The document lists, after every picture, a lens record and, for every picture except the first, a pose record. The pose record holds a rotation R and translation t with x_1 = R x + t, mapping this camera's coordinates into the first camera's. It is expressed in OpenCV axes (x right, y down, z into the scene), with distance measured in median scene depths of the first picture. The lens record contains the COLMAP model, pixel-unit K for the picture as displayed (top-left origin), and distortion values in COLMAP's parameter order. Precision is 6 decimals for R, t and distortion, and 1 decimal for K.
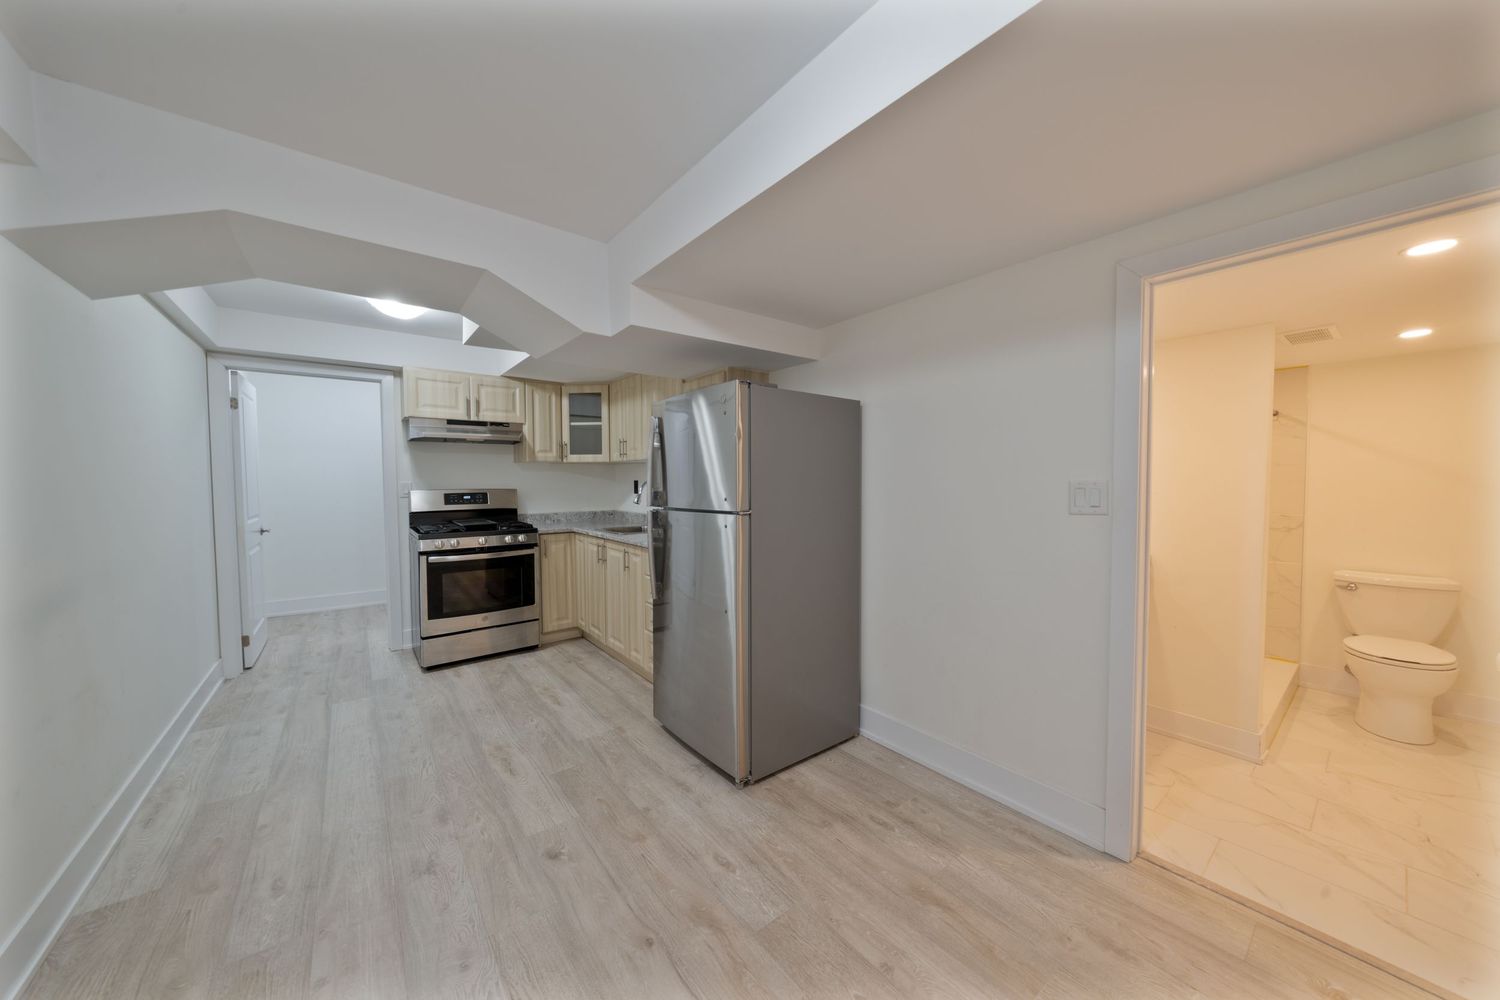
lens RADIAL K [[511.8, 0, 750.0], [0, 511.8, 500.0], [0, 0, 1]] dist [-0.005037, -0.000211]
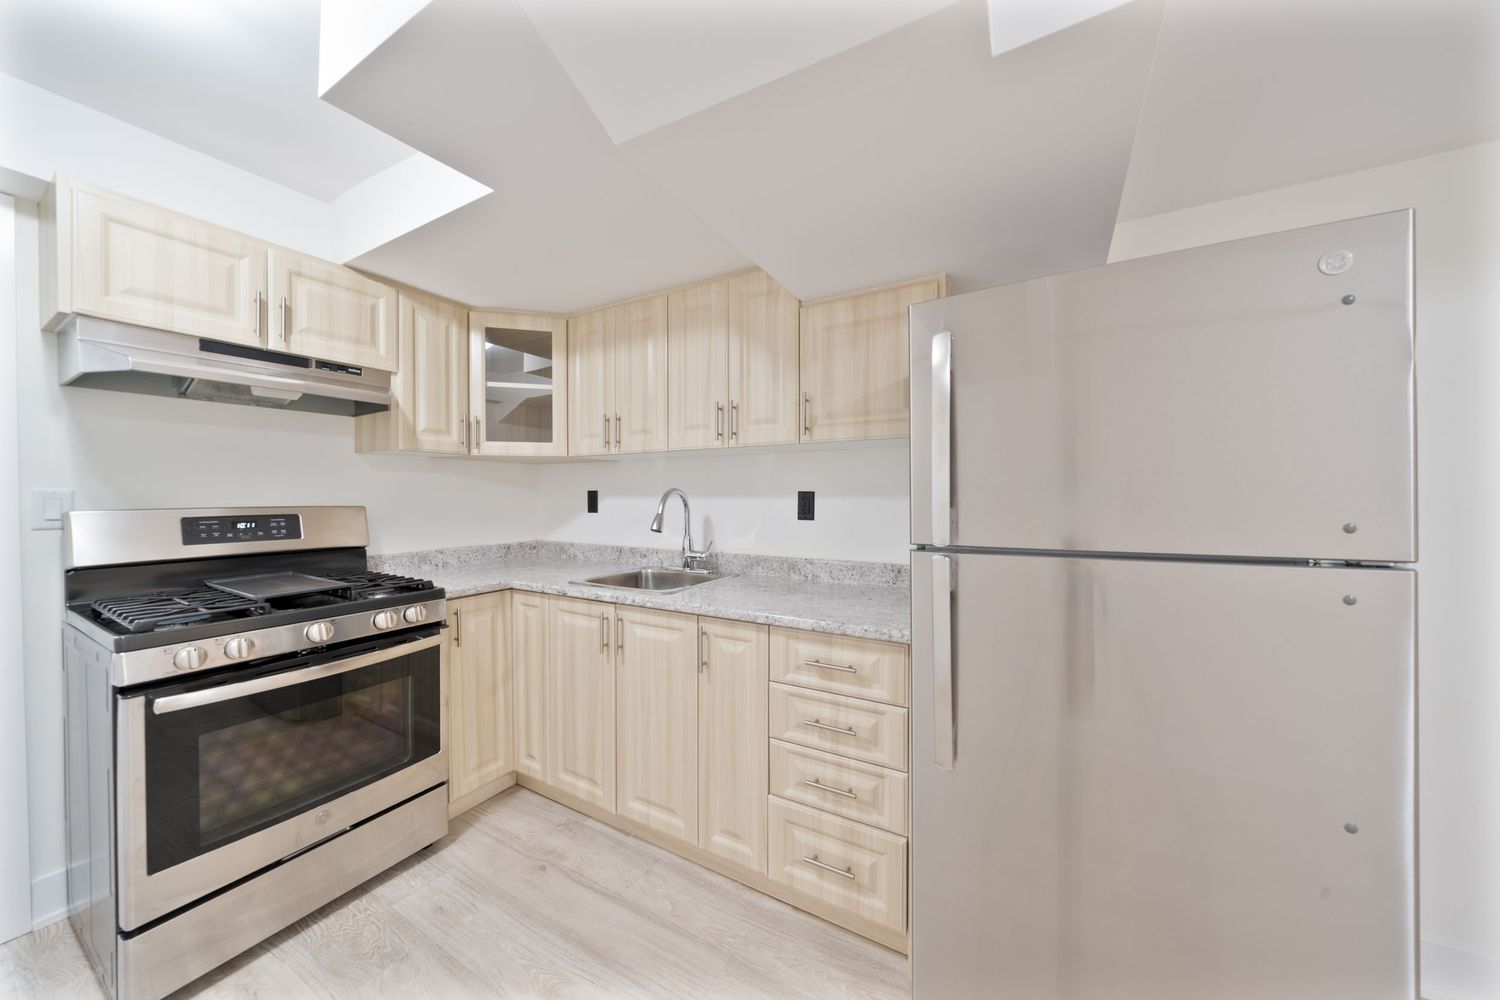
lens RADIAL K [[511.8, 0, 750.0], [0, 511.8, 500.0], [0, 0, 1]] dist [-0.005037, -0.000211]
pose [[0.927591, -0.001045, 0.373596, -0.331705], [0.012082, 0.999557, -0.027203, -0.010392], [-0.373402, 0.029747, 0.927193, 0.453347]]
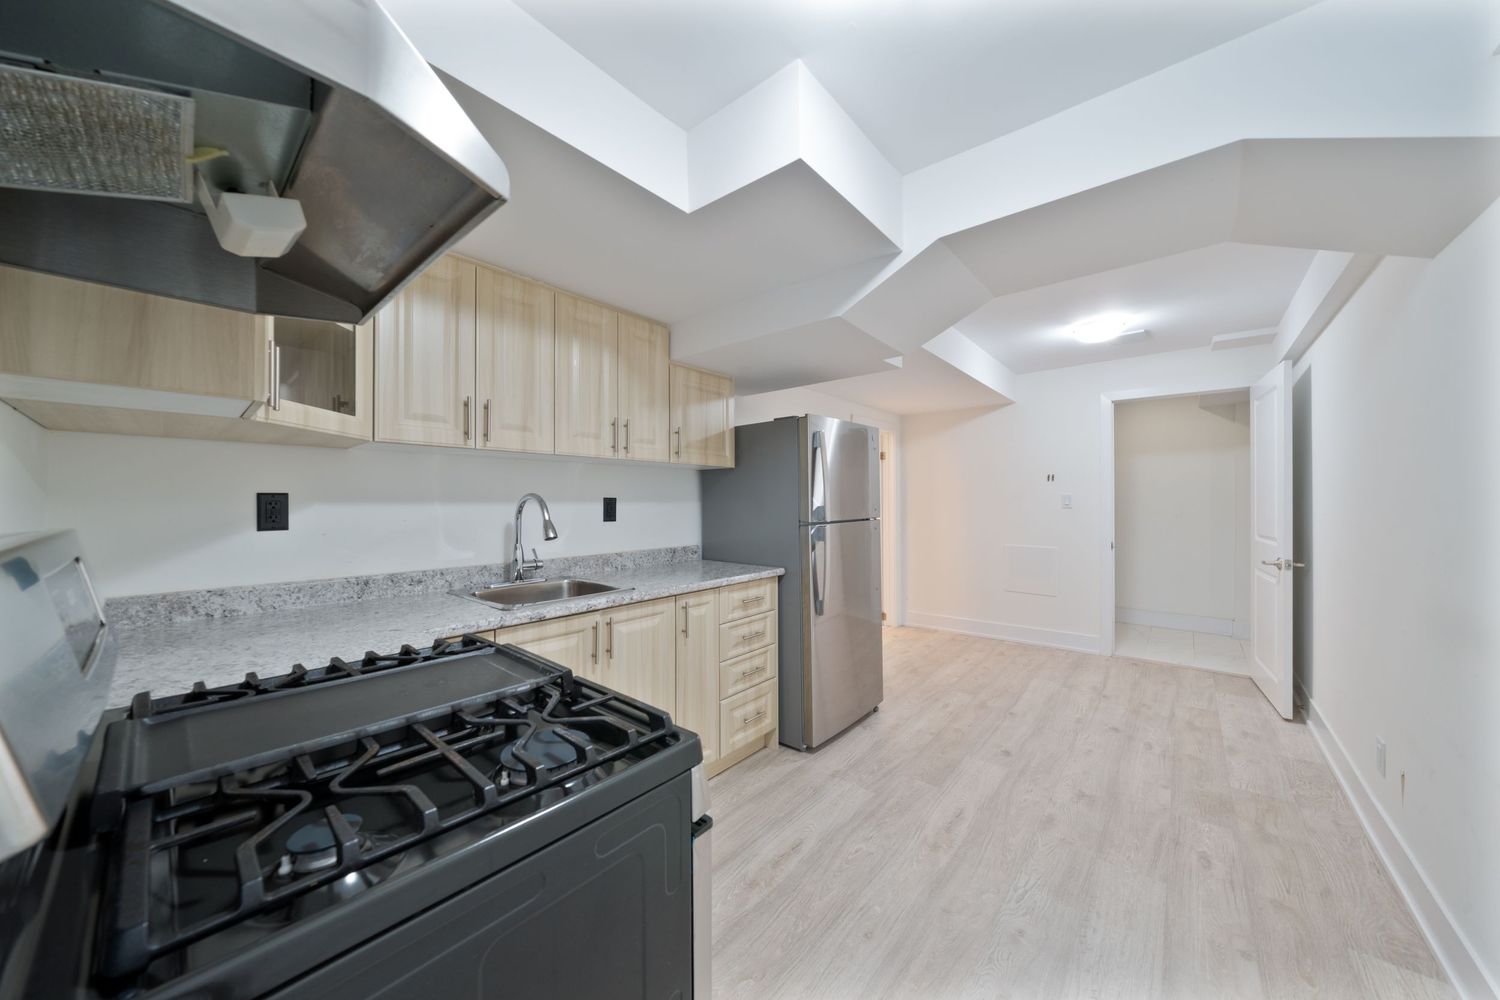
lens RADIAL K [[511.8, 0, 750.0], [0, 511.8, 500.0], [0, 0, 1]] dist [-0.005037, -0.000211]
pose [[-0.199944, 0.007568, 0.979778, -0.760353], [0.041626, 0.999133, 0.000777, -0.024014], [-0.978923, 0.040940, -0.200086, 0.901231]]
